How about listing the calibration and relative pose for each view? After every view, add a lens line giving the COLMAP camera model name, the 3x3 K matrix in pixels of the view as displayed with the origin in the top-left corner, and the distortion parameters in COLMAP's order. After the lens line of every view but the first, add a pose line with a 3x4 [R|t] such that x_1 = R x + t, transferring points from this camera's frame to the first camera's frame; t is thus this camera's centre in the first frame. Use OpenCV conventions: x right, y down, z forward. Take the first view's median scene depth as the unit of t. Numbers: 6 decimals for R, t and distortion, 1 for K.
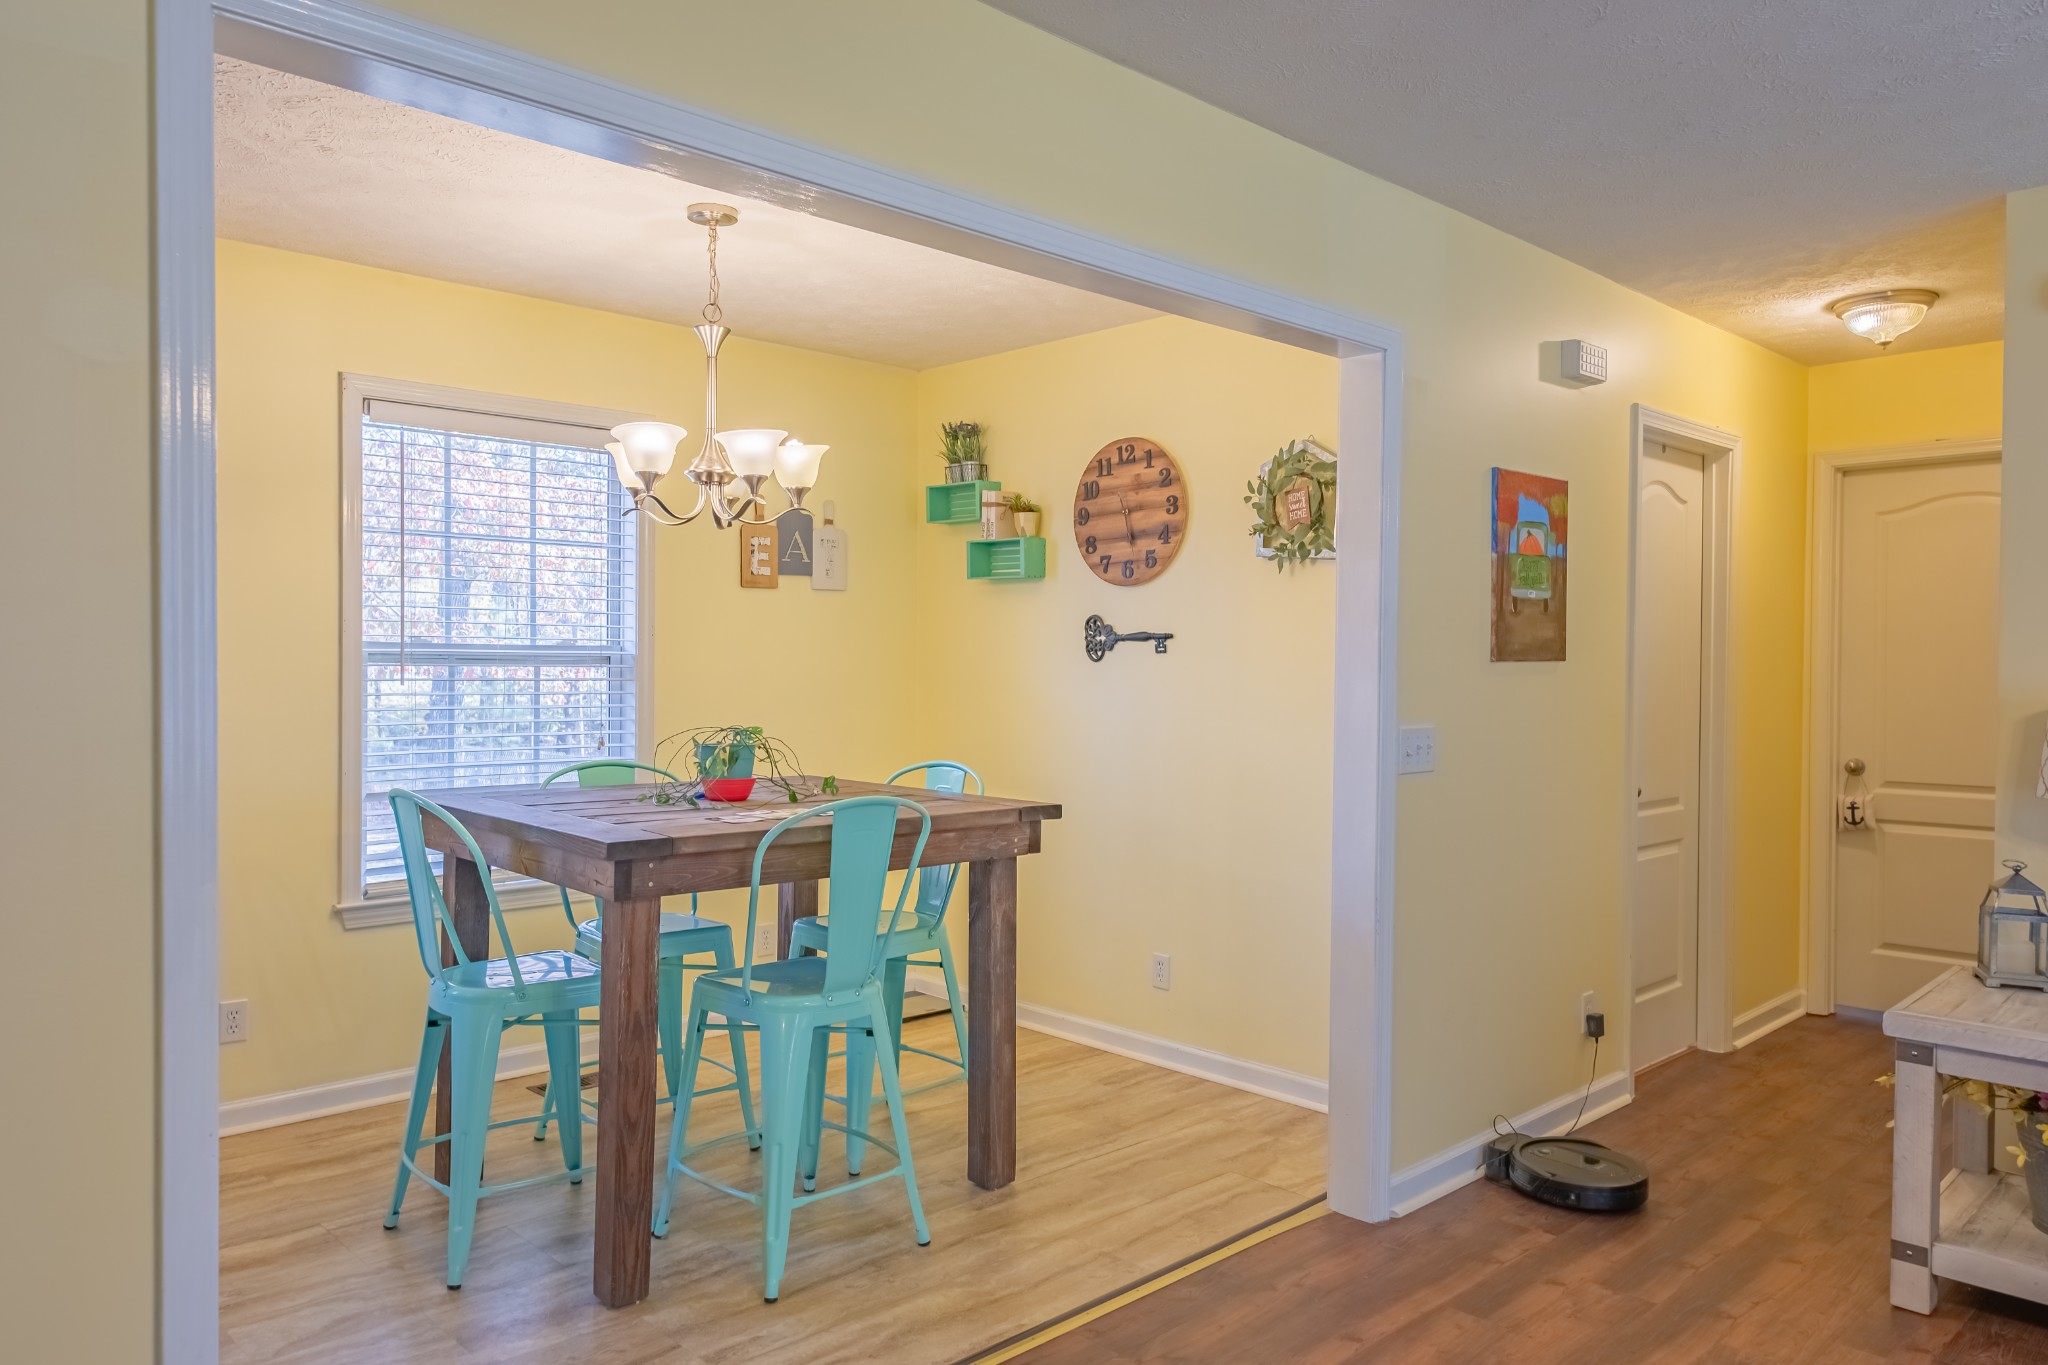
lens RADIAL K [[1407.3, 0, 1028.7], [0, 1407.3, 683.0], [0, 0, 1]] dist [0.010443, -0.006349]
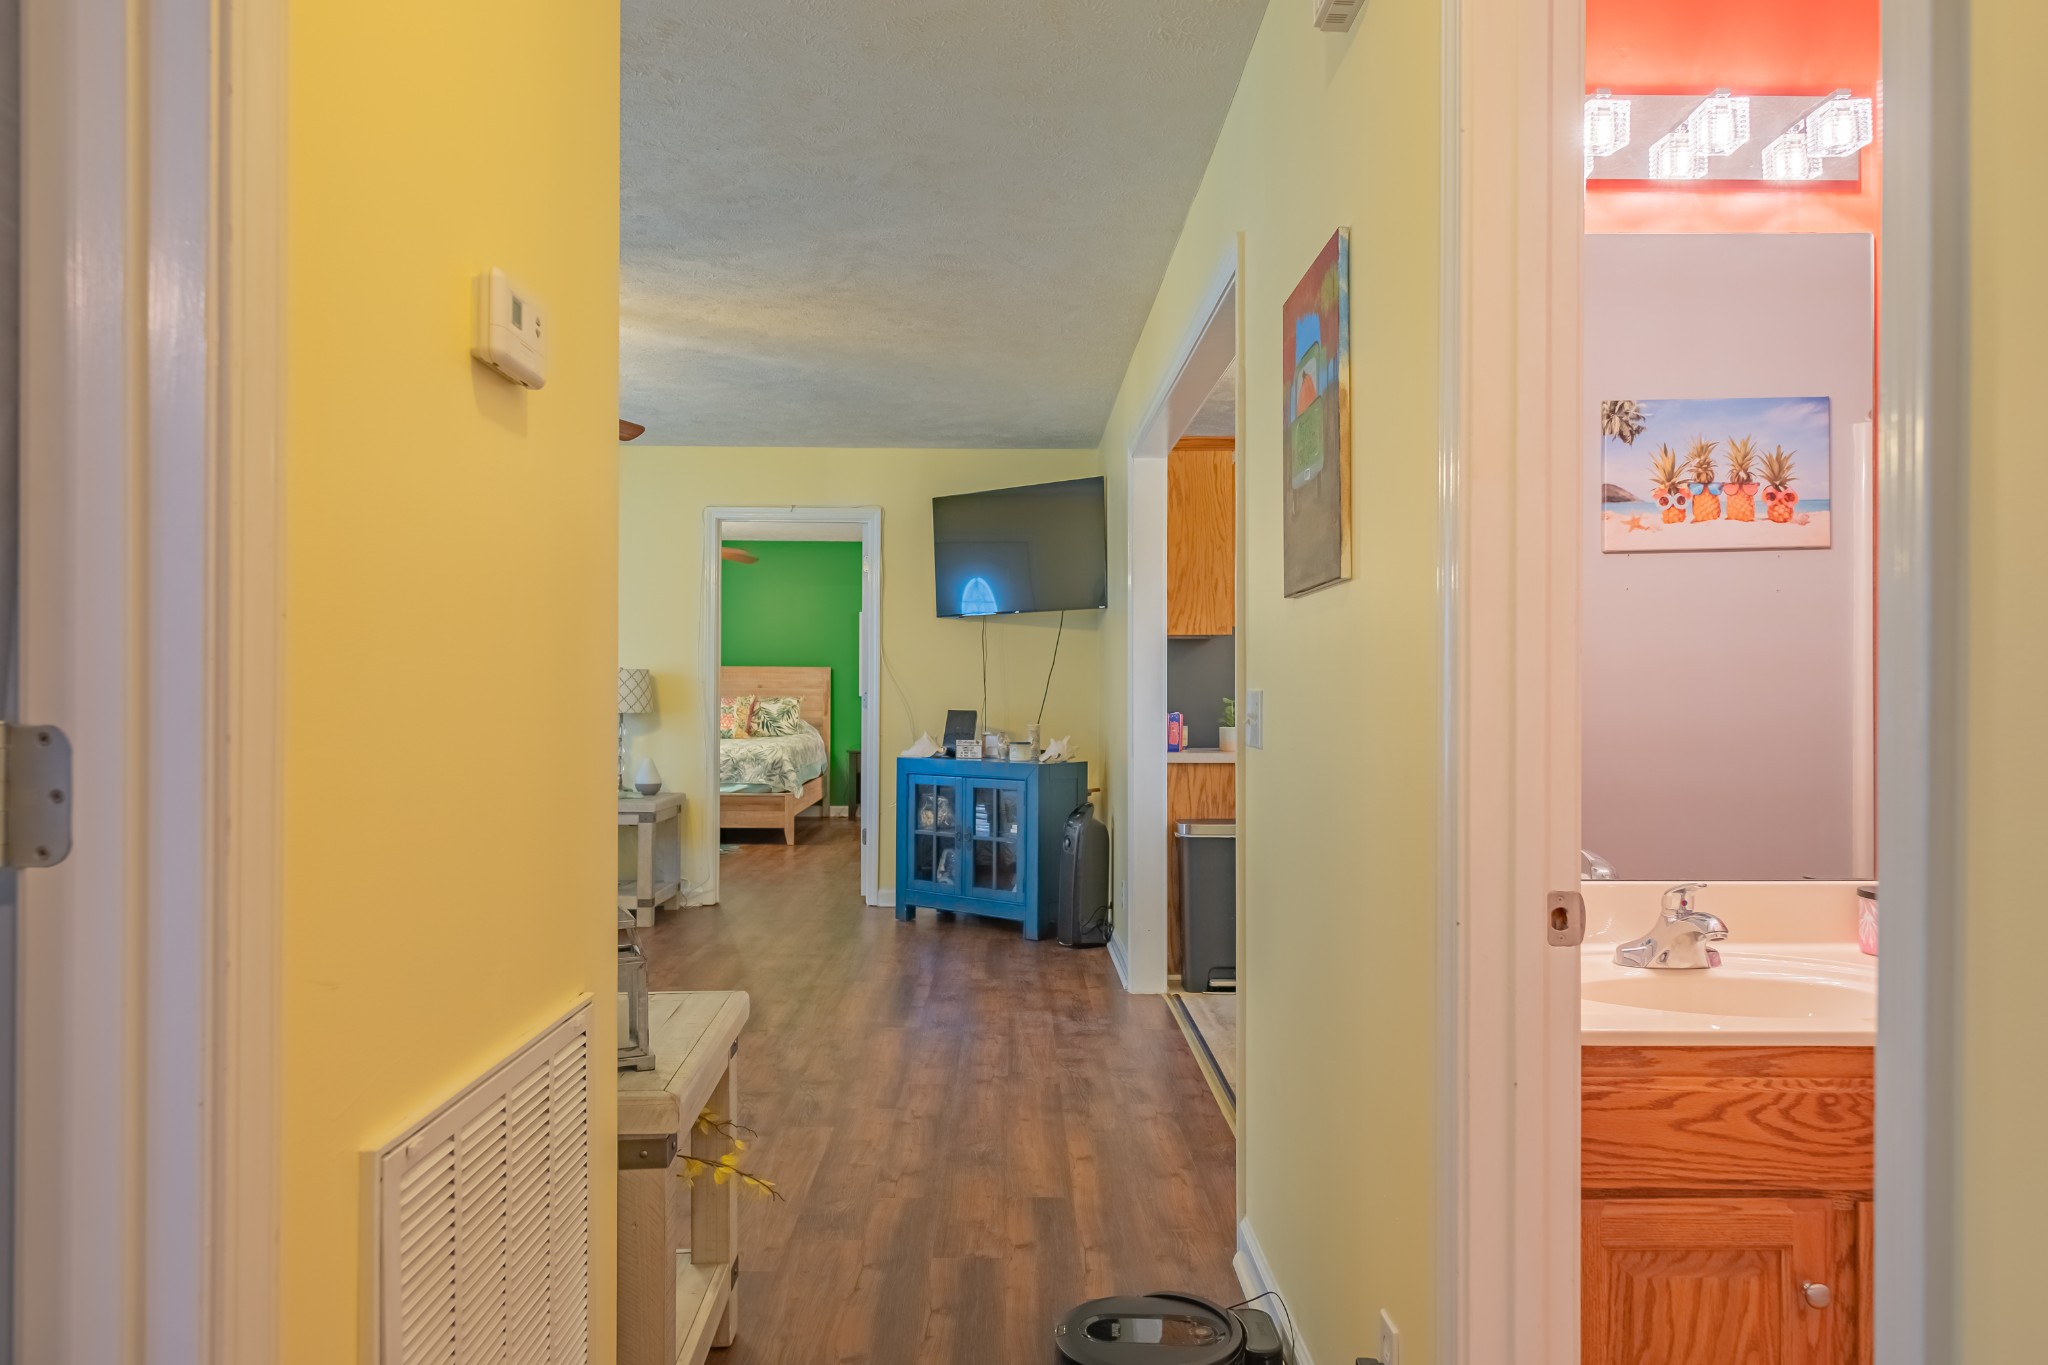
lens RADIAL K [[1407.3, 0, 1020.4], [0, 1407.3, 684.1], [0, 0, 1]] dist [0.010443, -0.006349]
pose [[-0.687447, -0.006304, -0.726207, 0.787454], [-0.015235, 0.999867, 0.005743, 0.020534], [0.726074, 0.015012, -0.687452, 1.202692]]
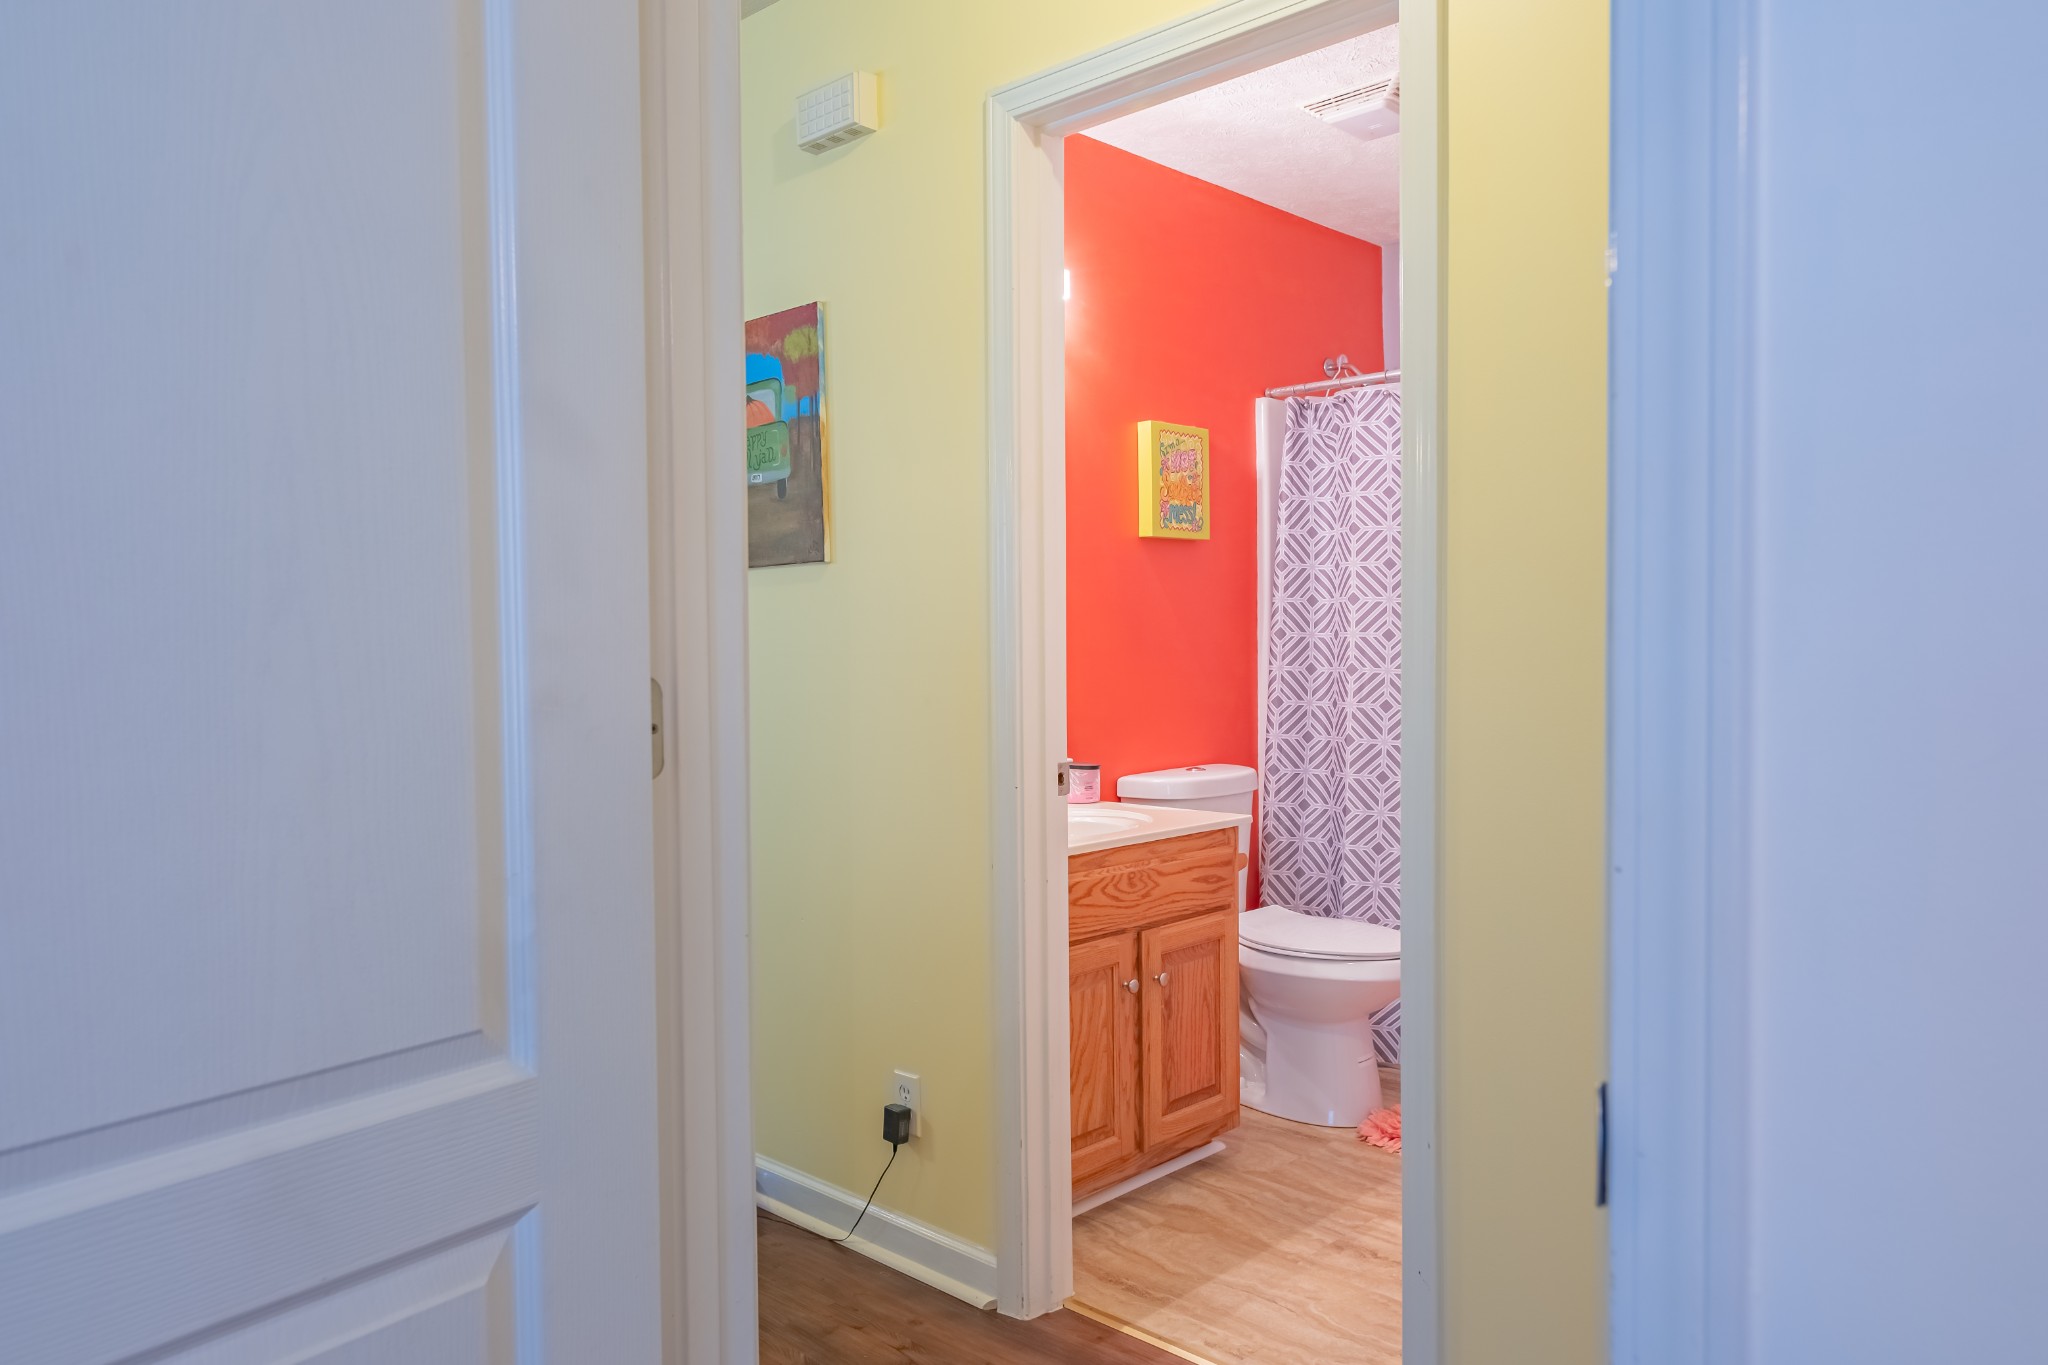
lens RADIAL K [[1407.3, 0, 1015.2], [0, 1407.3, 681.3], [0, 0, 1]] dist [0.010443, -0.006349]
pose [[0.035111, 0.028461, -0.998978, 1.024749], [-0.005116, 0.999586, 0.028299, 0.022068], [0.999370, 0.004117, 0.035242, 1.015485]]
